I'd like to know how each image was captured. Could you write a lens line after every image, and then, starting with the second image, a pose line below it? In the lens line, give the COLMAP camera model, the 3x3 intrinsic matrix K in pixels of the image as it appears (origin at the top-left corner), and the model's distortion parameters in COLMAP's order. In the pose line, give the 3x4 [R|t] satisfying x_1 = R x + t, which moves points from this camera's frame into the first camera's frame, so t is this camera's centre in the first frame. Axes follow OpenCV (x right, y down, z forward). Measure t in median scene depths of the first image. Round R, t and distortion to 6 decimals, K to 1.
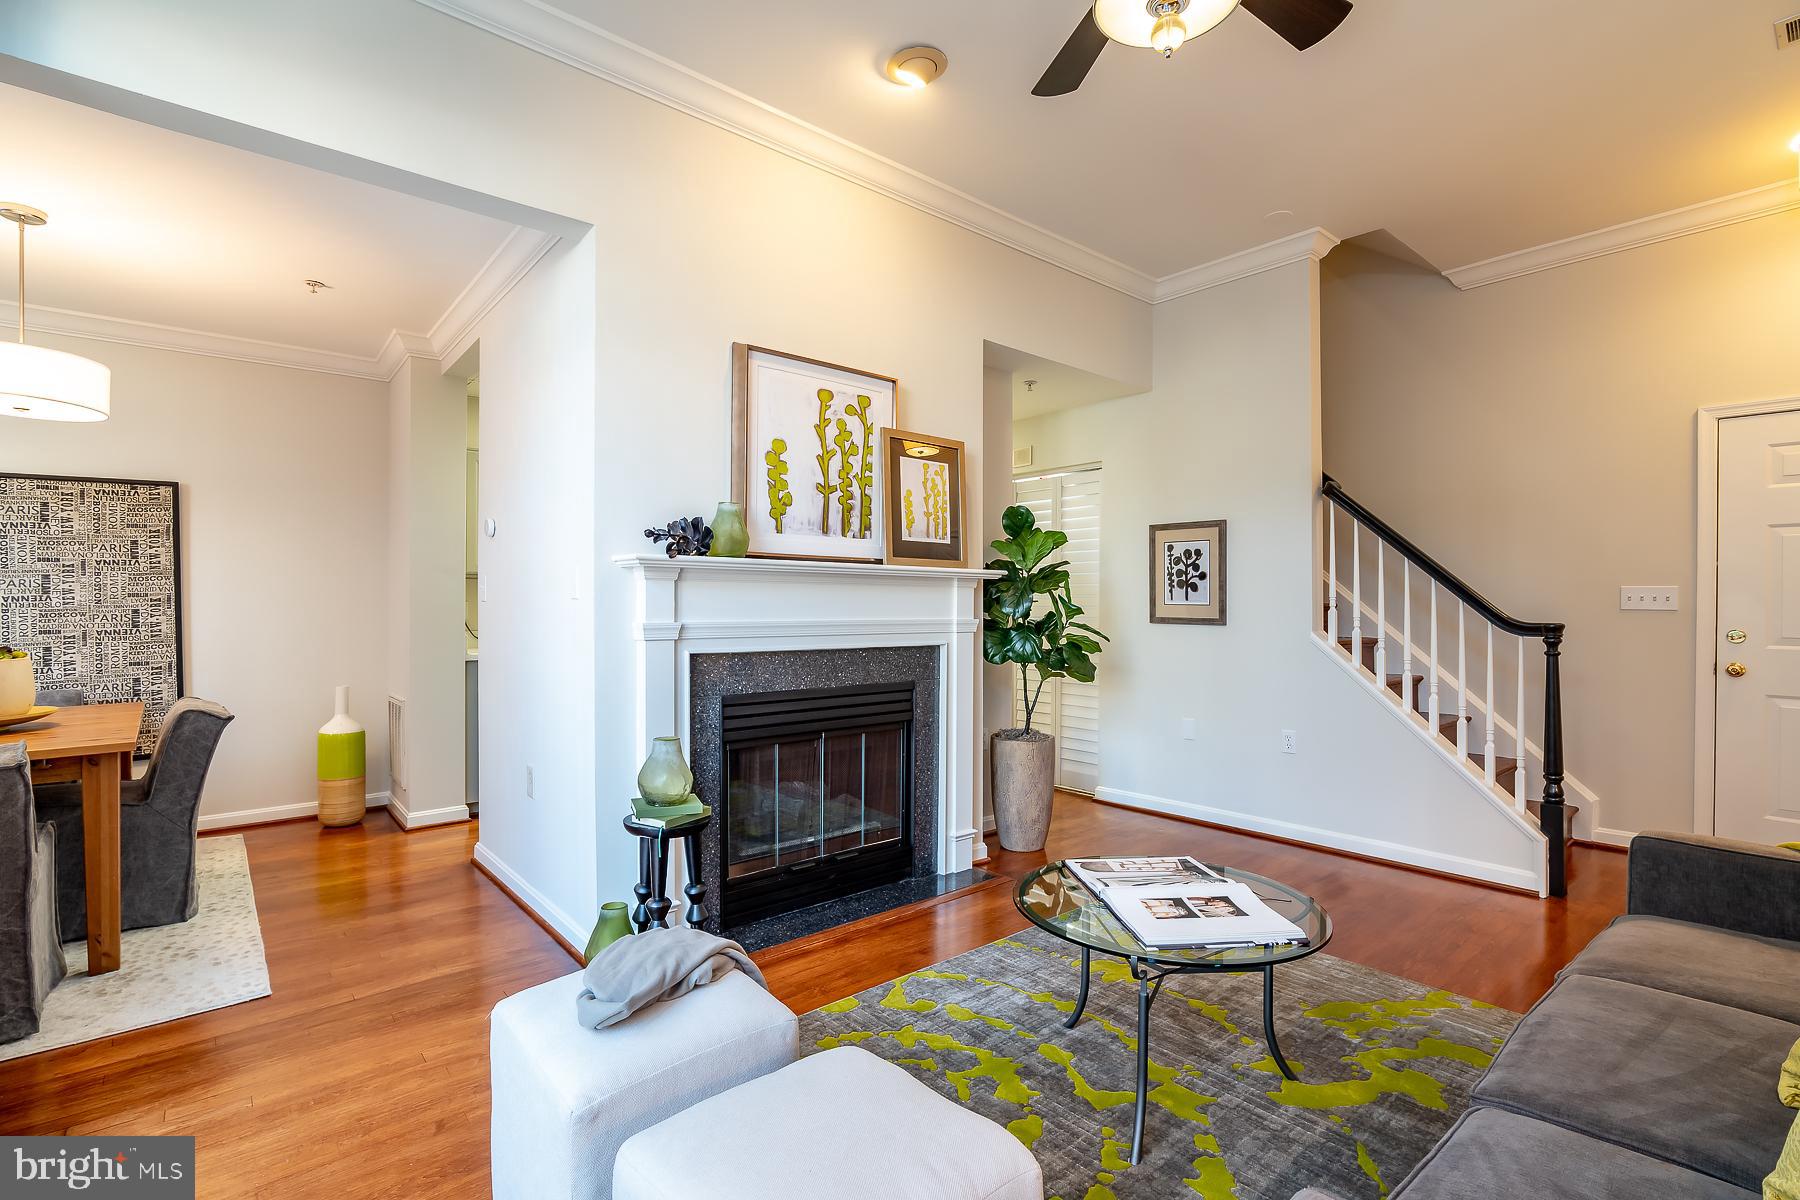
lens RADIAL K [[836.1, 0, 914.2], [0, 836.1, 610.2], [0, 0, 1]] dist [-0.023898, 0.006603]
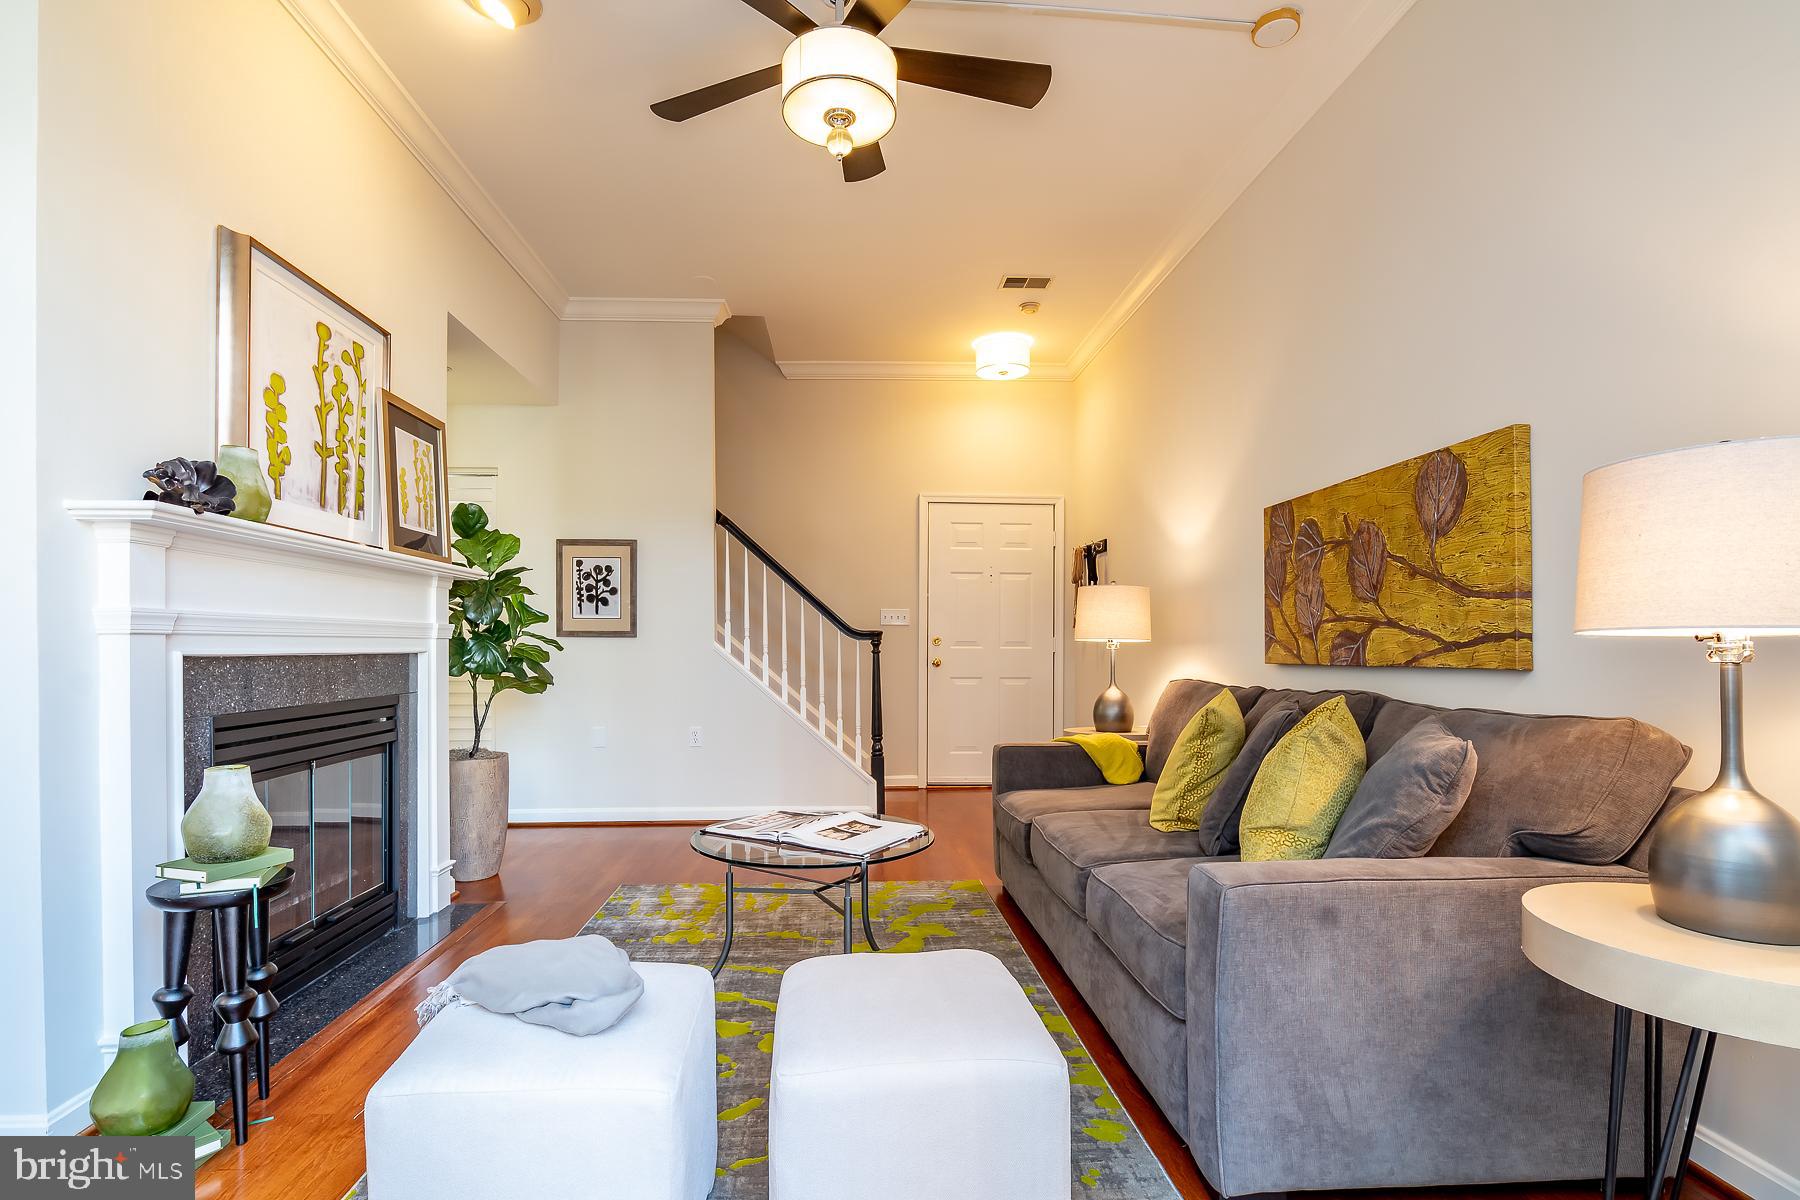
lens RADIAL K [[836.1, 0, 884.1], [0, 836.1, 658.5], [0, 0, 1]] dist [-0.023898, 0.006603]
pose [[0.617138, -0.019270, 0.786619, -0.381828], [0.010386, 0.999812, 0.016344, 0.042373], [-0.786786, -0.001917, 0.617223, 0.095766]]
